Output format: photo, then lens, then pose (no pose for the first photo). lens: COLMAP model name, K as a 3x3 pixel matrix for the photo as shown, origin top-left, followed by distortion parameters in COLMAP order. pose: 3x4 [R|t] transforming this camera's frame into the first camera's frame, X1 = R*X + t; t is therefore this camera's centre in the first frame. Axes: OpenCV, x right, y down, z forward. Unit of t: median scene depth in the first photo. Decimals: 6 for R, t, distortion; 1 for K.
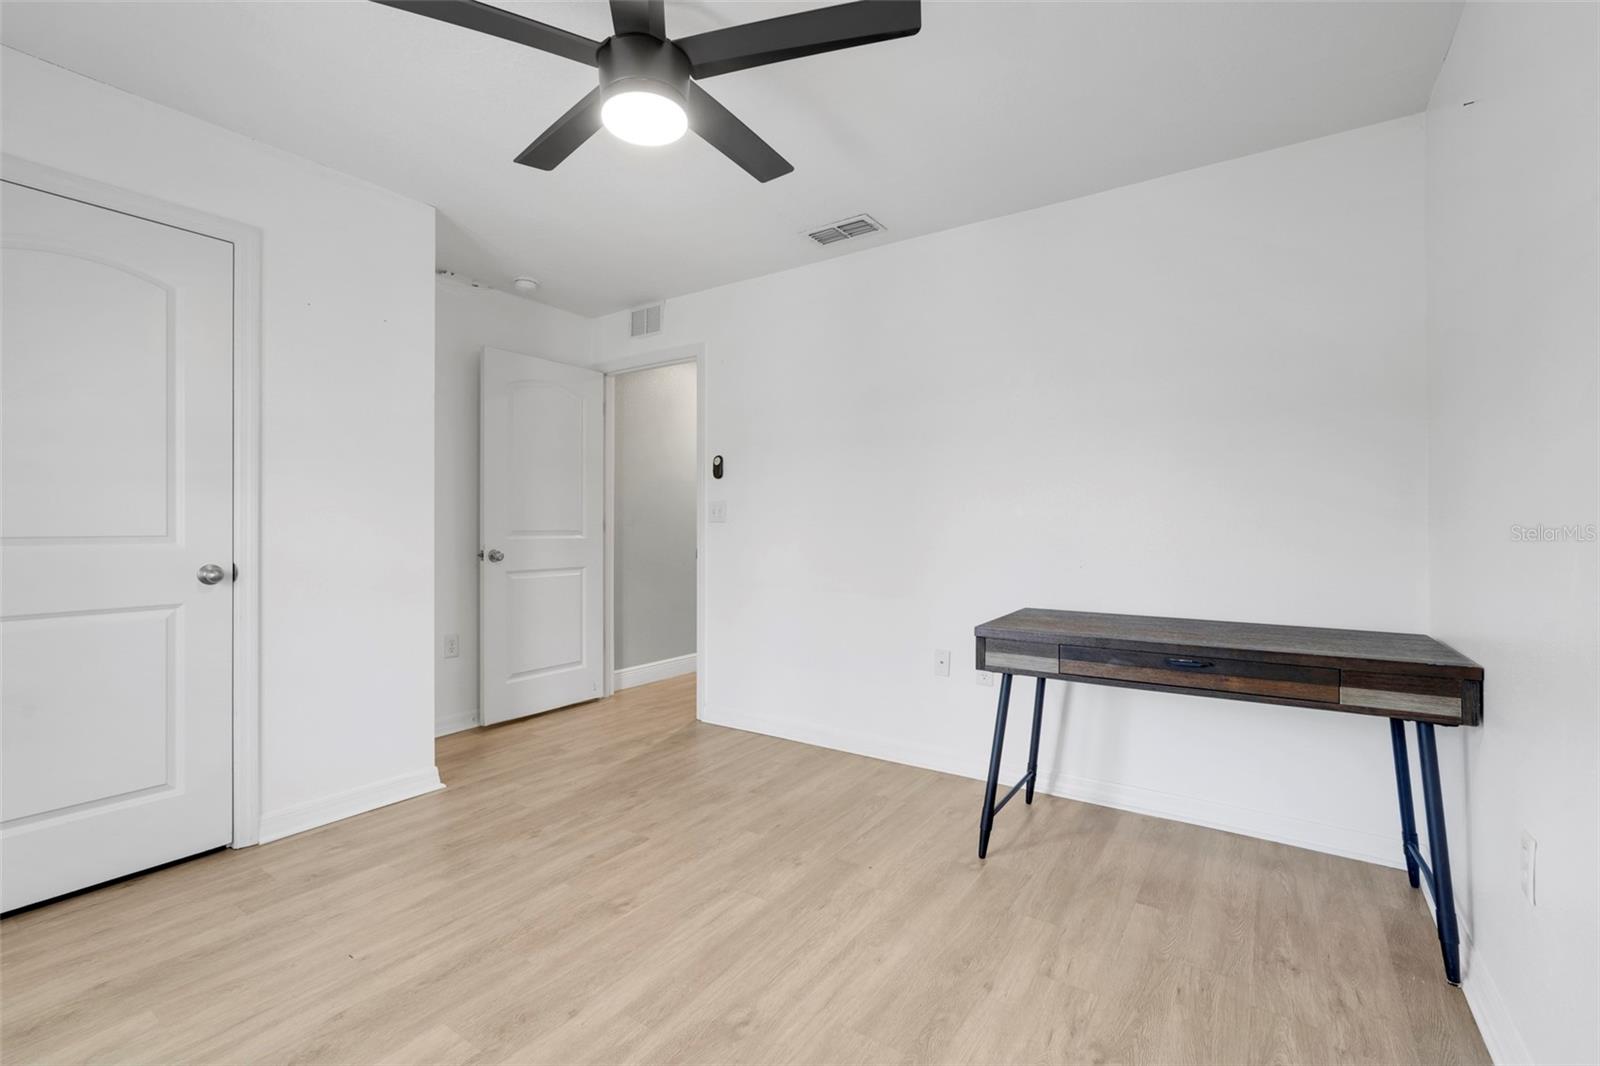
lens RADIAL K [[705.4, 0, 795.8], [0, 705.4, 530.1], [0, 0, 1]] dist [-0.005434, 0.000940]
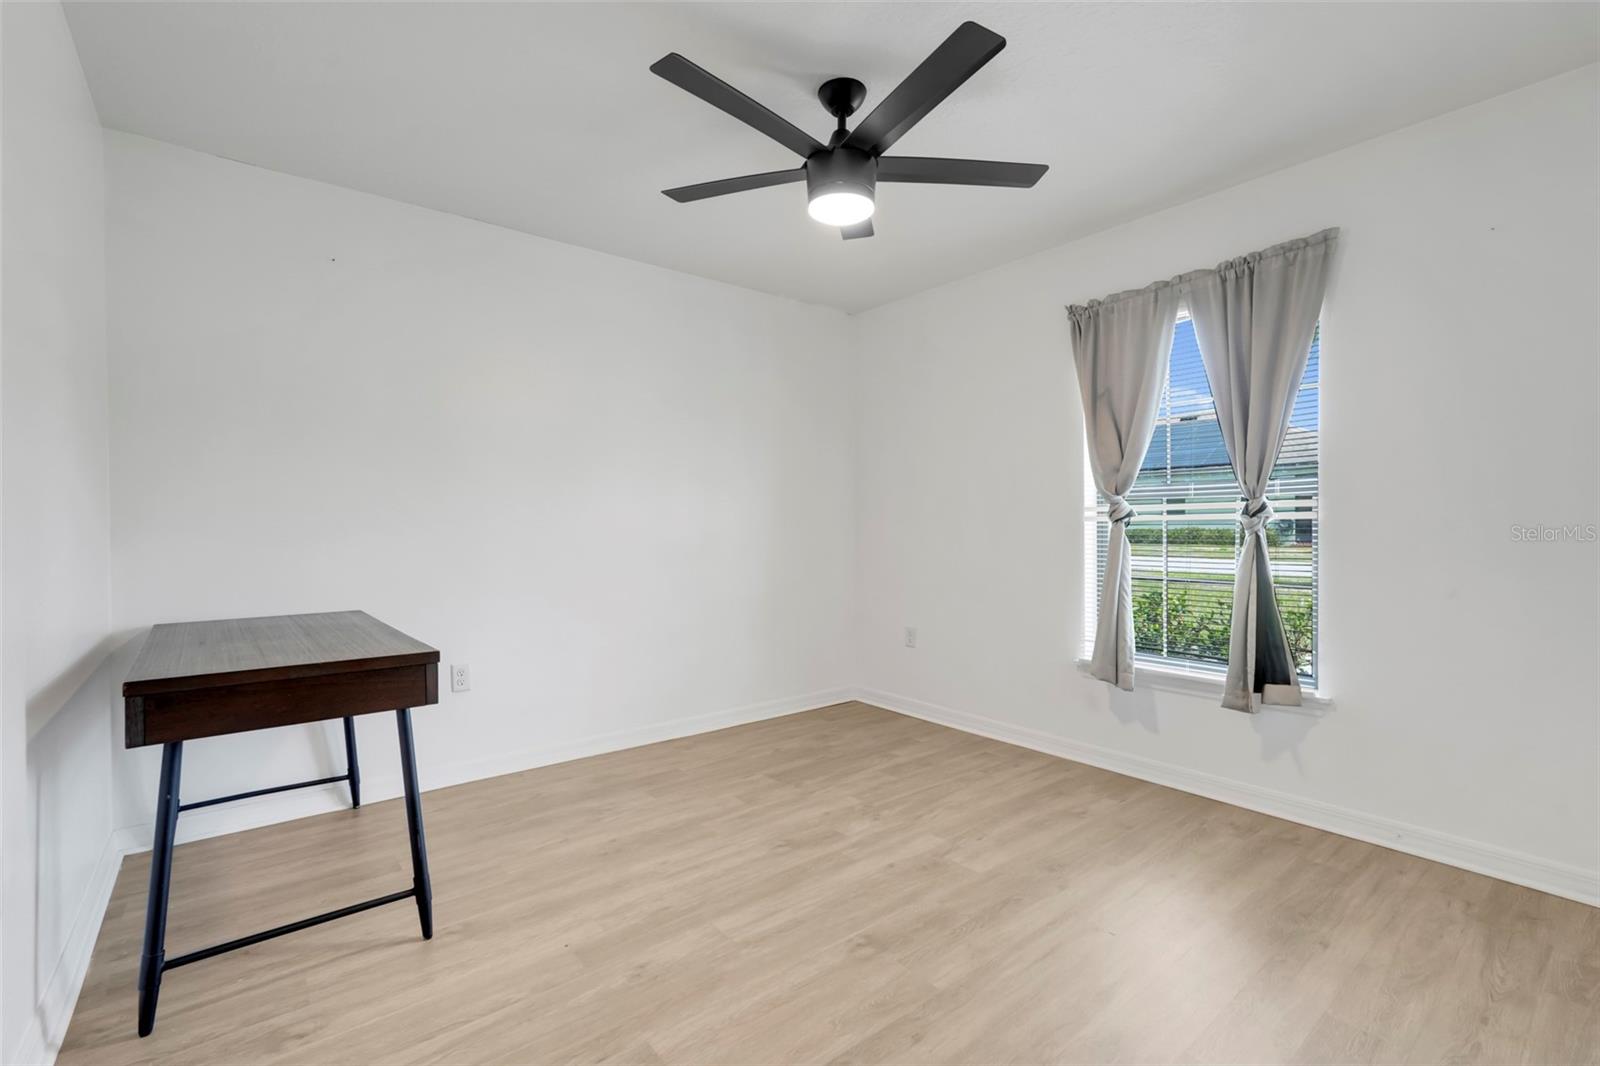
lens RADIAL K [[705.4, 0, 795.8], [0, 705.4, 530.1], [0, 0, 1]] dist [-0.005434, 0.000940]
pose [[-0.956201, 0.000651, 0.292709, -0.446807], [0.003310, 0.999958, 0.008589, -0.008573], [-0.292691, 0.009182, -0.956163, 1.964472]]
